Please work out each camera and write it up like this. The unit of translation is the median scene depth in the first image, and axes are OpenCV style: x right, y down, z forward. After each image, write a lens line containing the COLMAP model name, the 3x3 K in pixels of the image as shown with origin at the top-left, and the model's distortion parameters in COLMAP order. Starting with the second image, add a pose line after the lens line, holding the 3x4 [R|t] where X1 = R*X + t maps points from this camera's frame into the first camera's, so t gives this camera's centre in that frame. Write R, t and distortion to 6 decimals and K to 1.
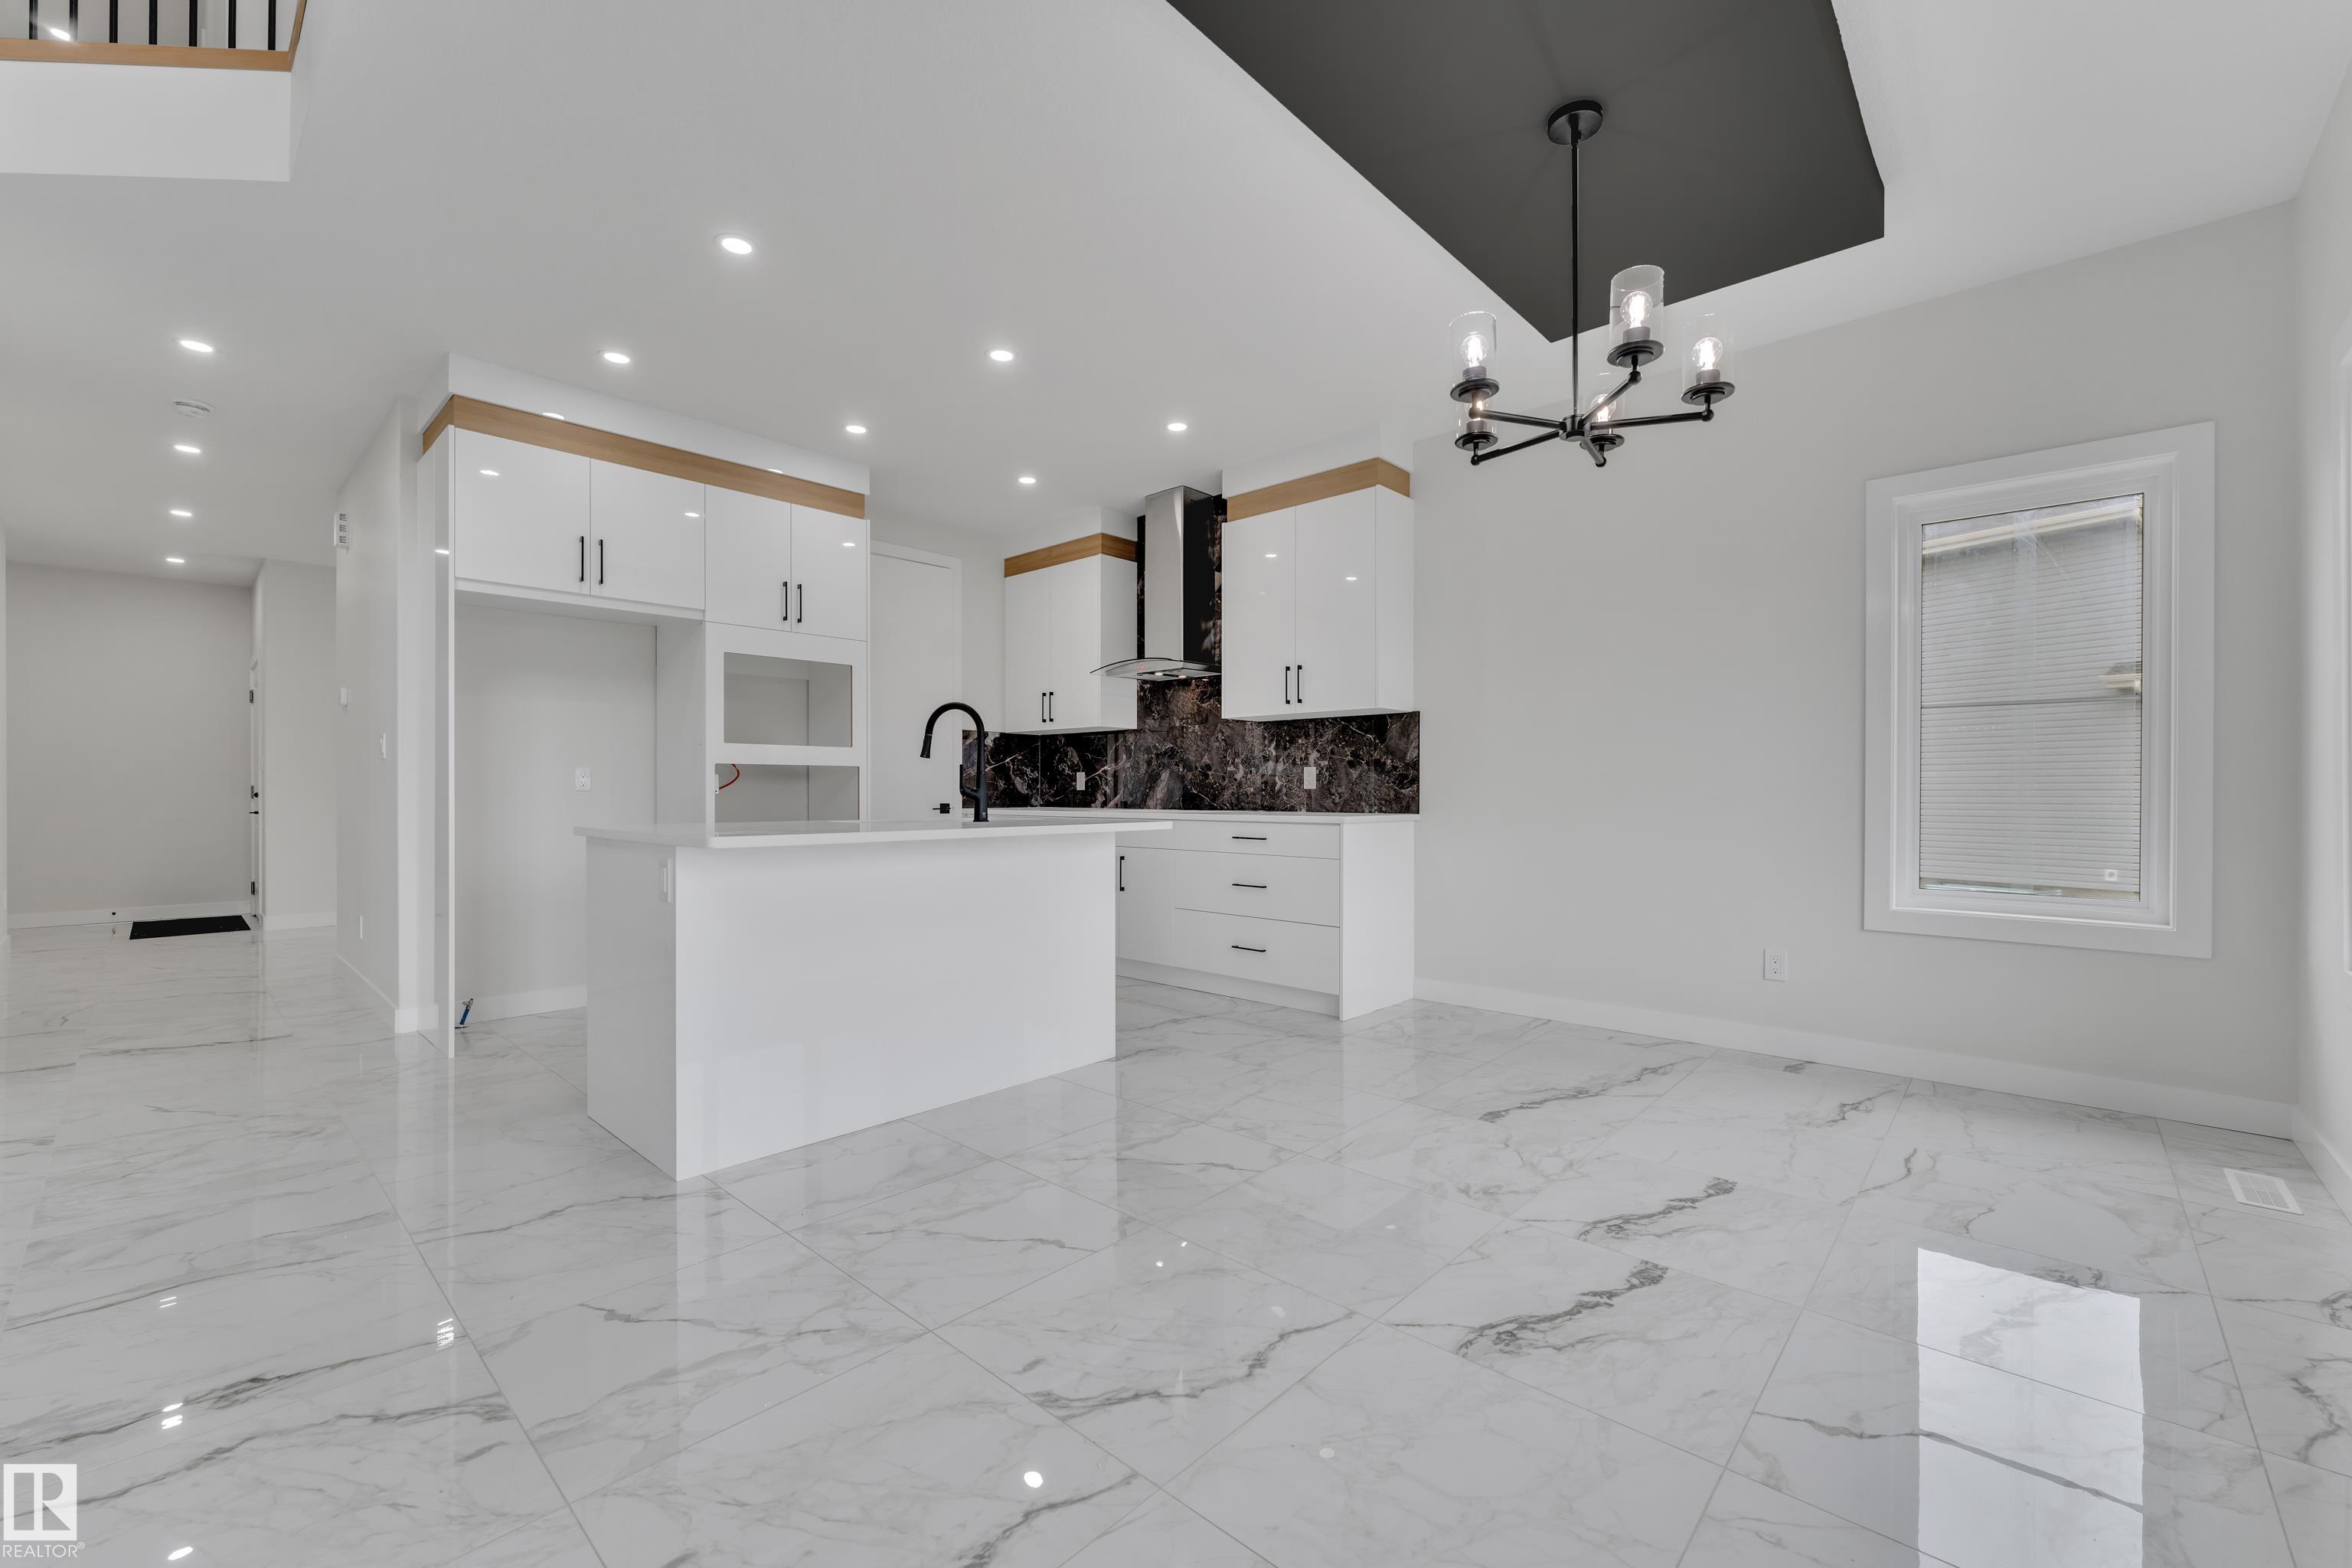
lens RADIAL K [[952.0, 0, 1176.3], [0, 952.0, 791.9], [0, 0, 1]] dist [-0.009497, 0.002267]
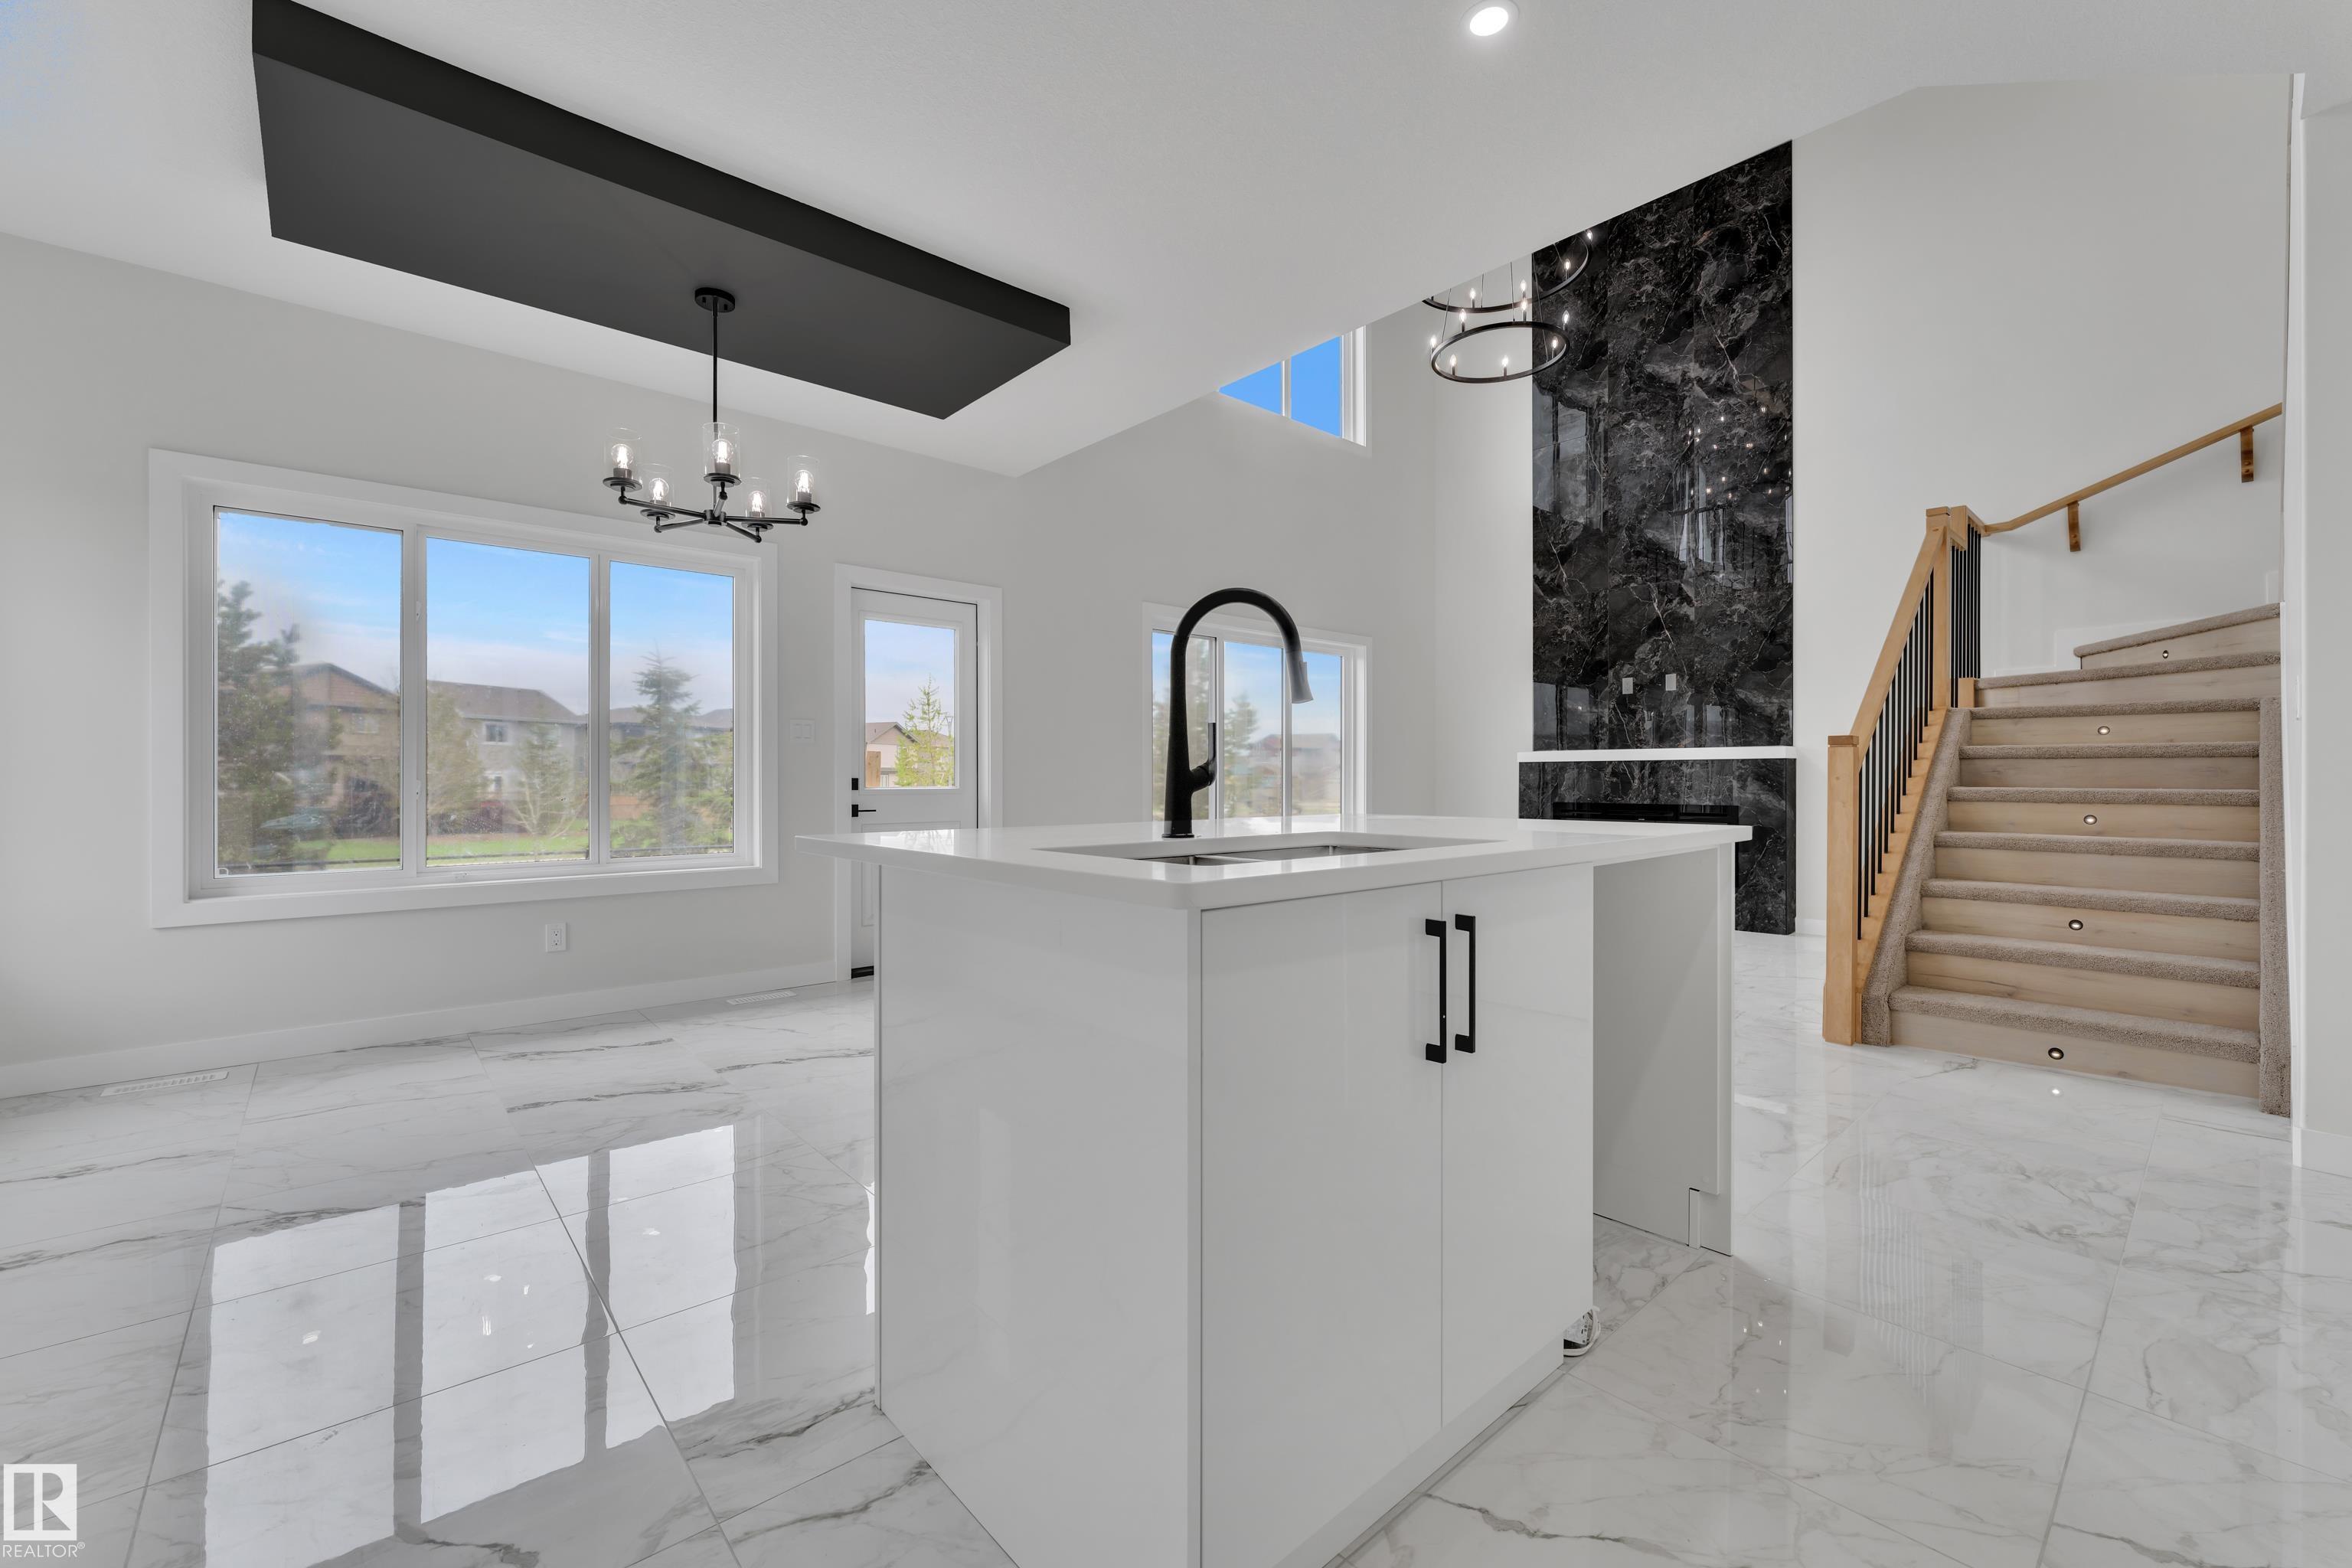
lens RADIAL K [[956.1, 0, 1172.8], [0, 956.1, 777.2], [0, 0, 1]] dist [-0.003970, -0.000202]
pose [[-0.994824, 0.001638, 0.101598, -0.210150], [0.001674, 0.999999, 0.000272, -0.000180], [-0.101597, 0.000441, -0.994826, 1.232748]]
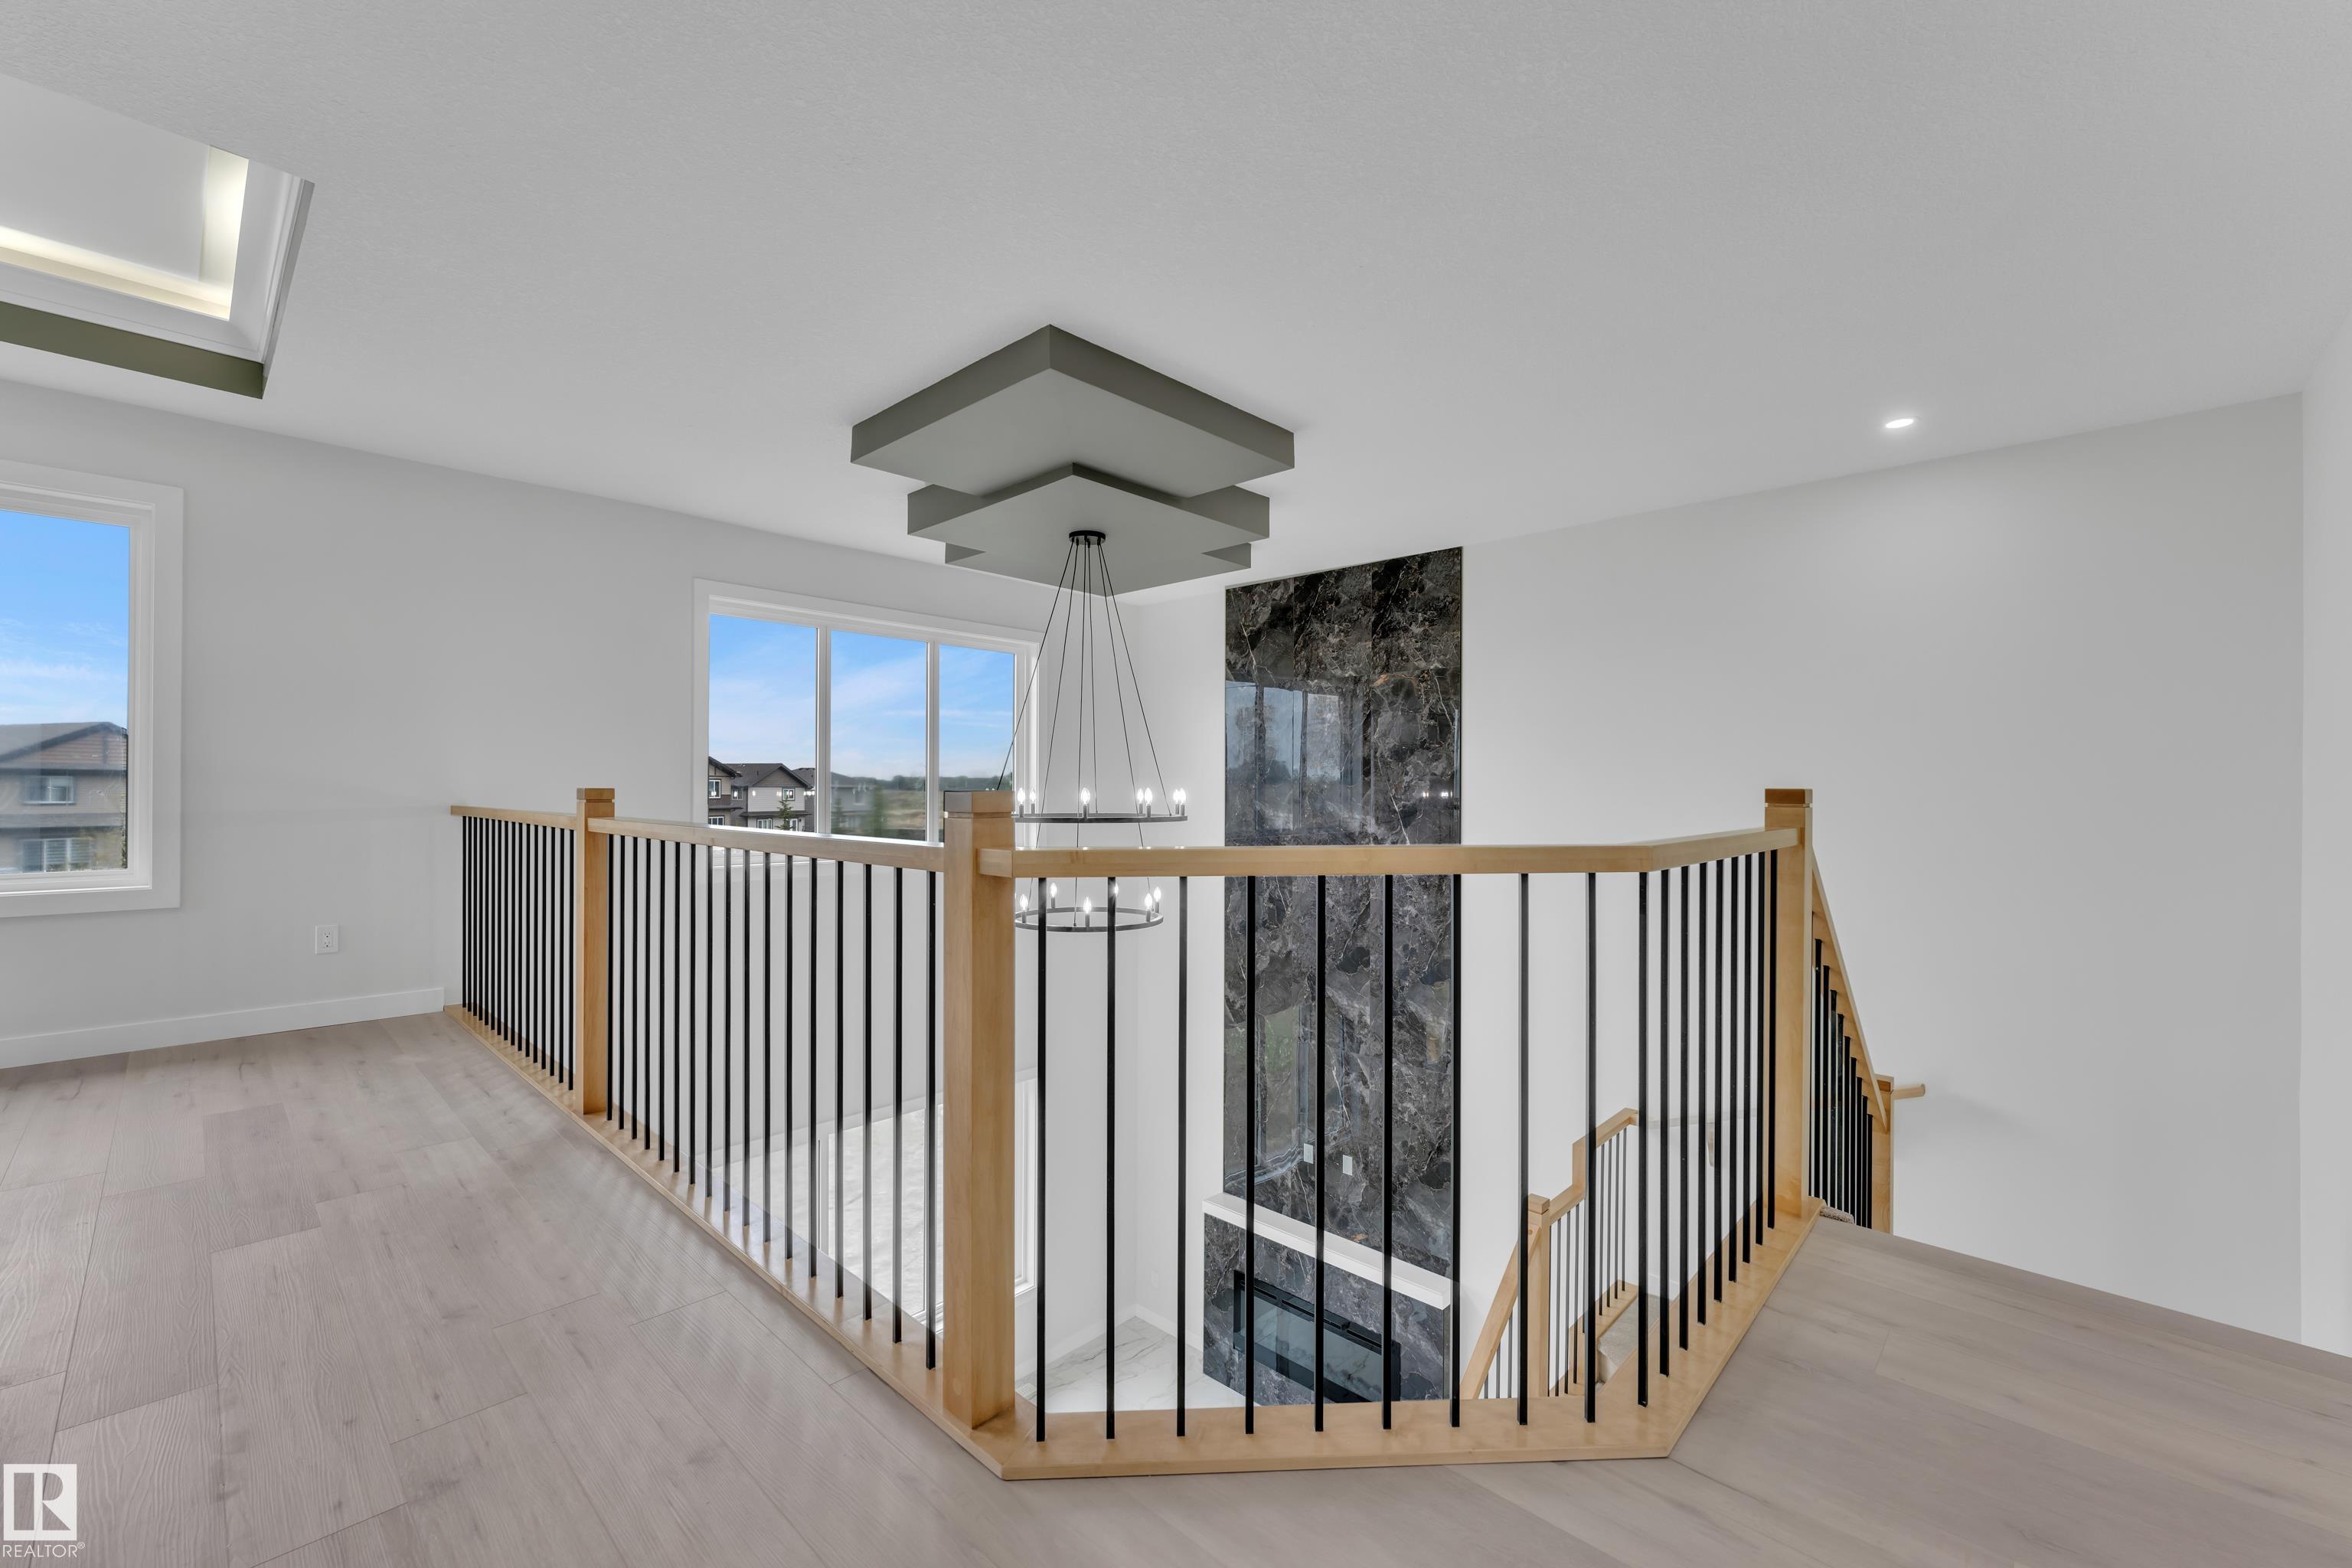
lens RADIAL K [[959.9, 0, 1171.2], [0, 959.9, 794.3], [0, 0, 1]] dist [-0.003101, -0.000439]
pose [[-0.999898, -0.003874, 0.013712, -0.638221], [-0.003886, 0.999992, -0.000884, -0.724147], [-0.013708, -0.000937, -0.999906, 0.996105]]
